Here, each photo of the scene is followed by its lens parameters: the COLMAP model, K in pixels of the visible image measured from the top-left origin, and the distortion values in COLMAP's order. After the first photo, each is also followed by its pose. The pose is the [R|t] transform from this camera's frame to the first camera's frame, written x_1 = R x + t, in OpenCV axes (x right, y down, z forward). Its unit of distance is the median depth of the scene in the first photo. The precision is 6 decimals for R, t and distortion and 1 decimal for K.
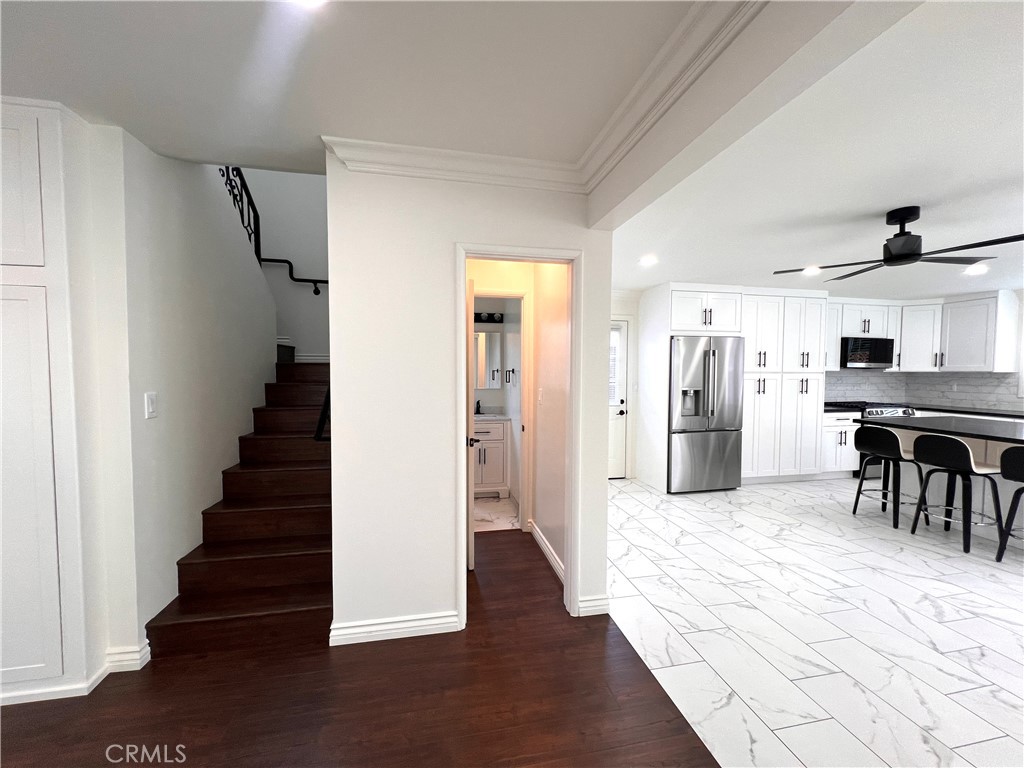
lens RADIAL K [[408.8, 0, 512.3], [0, 408.8, 386.8], [0, 0, 1]] dist [-0.006117, 0.000530]
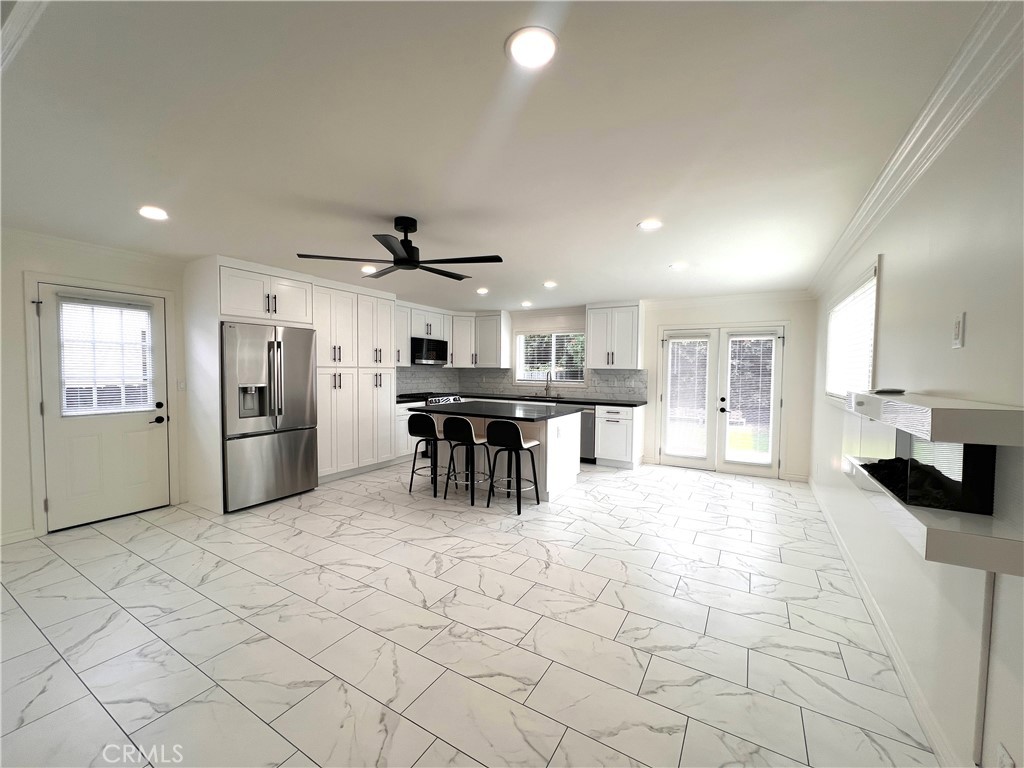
lens RADIAL K [[408.8, 0, 517.9], [0, 408.8, 384.0], [0, 0, 1]] dist [-0.006117, 0.000530]
pose [[0.658550, -0.023144, 0.752181, 0.297198], [0.023611, 0.999670, 0.010087, 0.012519], [-0.752166, 0.011117, 0.658879, 0.030797]]
